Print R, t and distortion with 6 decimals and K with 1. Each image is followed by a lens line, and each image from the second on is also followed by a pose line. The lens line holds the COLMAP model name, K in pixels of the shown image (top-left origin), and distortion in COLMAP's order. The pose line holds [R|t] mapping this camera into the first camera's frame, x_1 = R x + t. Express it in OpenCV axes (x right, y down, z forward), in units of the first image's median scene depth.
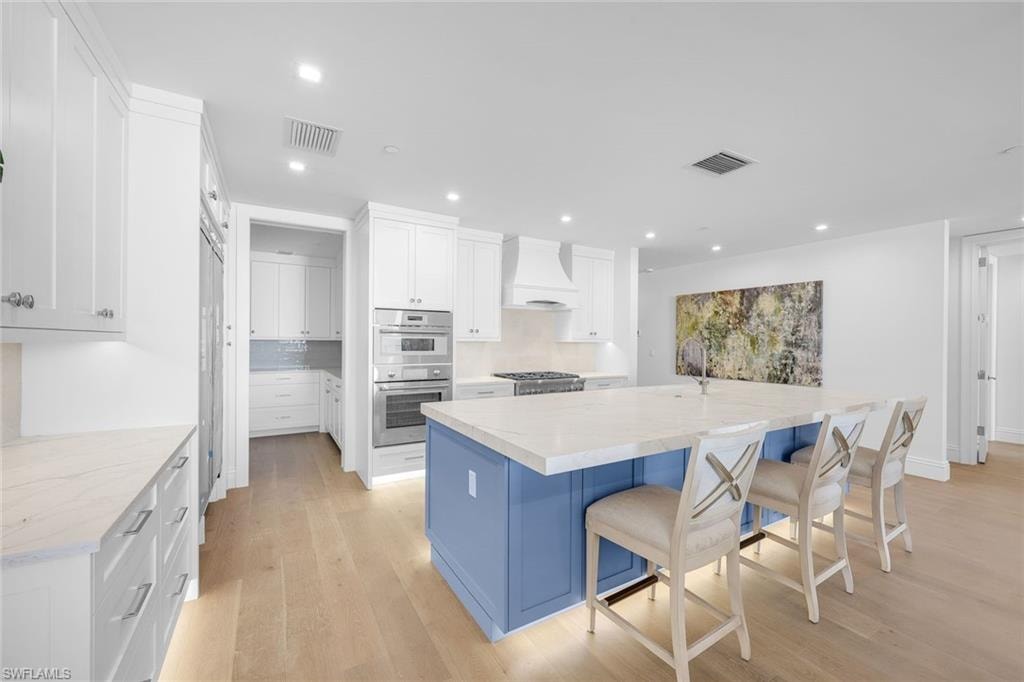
lens RADIAL K [[415.0, 0, 512.0], [0, 415.0, 341.0], [0, 0, 1]] dist [0.000014, 0.000038]
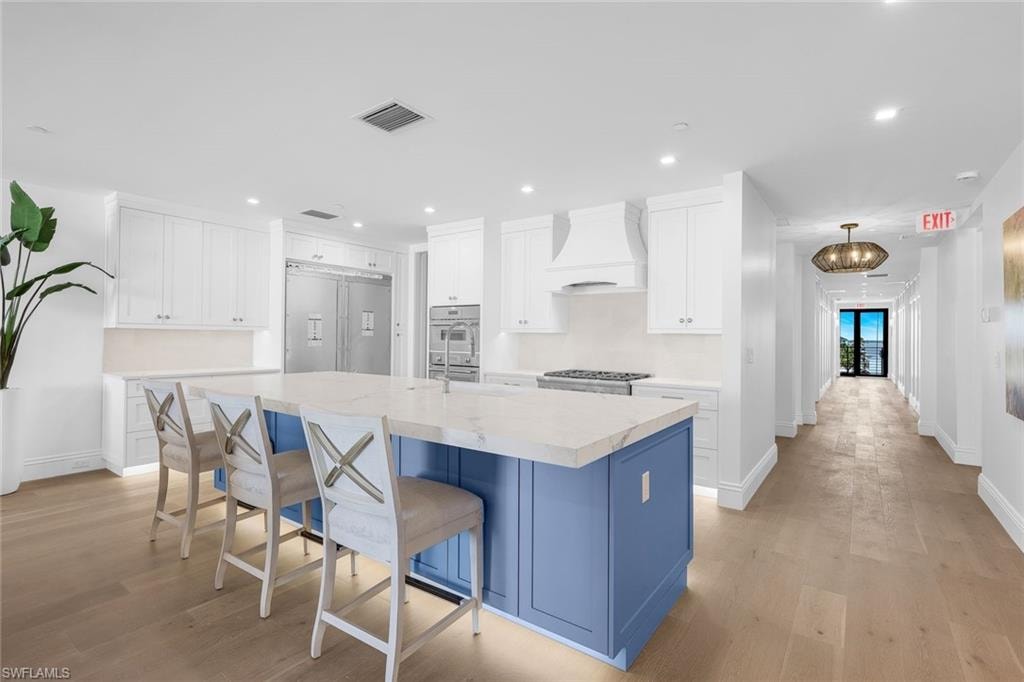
lens RADIAL K [[475.0, 0, 512.0], [0, 475.0, 341.0], [0, 0, 1]] dist [0.001539, 0.000205]
pose [[0.395014, 0.012534, -0.918590, 1.036686], [-0.007291, 0.999918, 0.010508, 0.010372], [0.918646, 0.002546, 0.395073, 0.585046]]
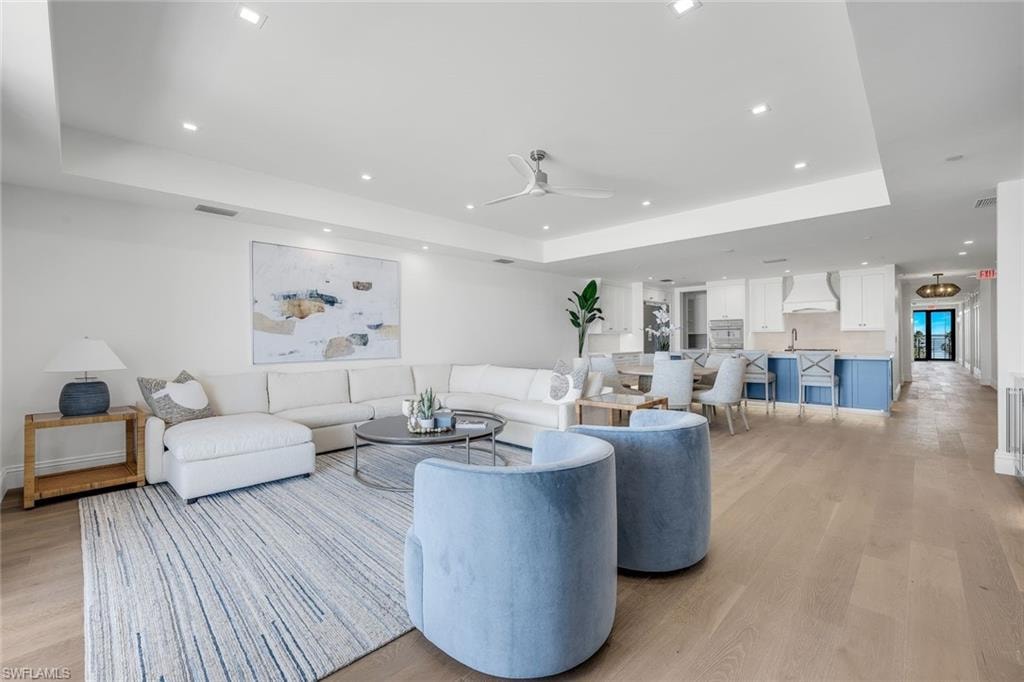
lens RADIAL K [[415.0, 0, 512.0], [0, 415.0, 341.0], [0, 0, 1]] dist [0.000014, 0.000038]
pose [[0.260524, 0.004478, -0.965457, 1.760950], [0.012989, 0.999882, 0.008143, 0.014857], [0.965380, -0.014662, 0.260435, -0.845107]]
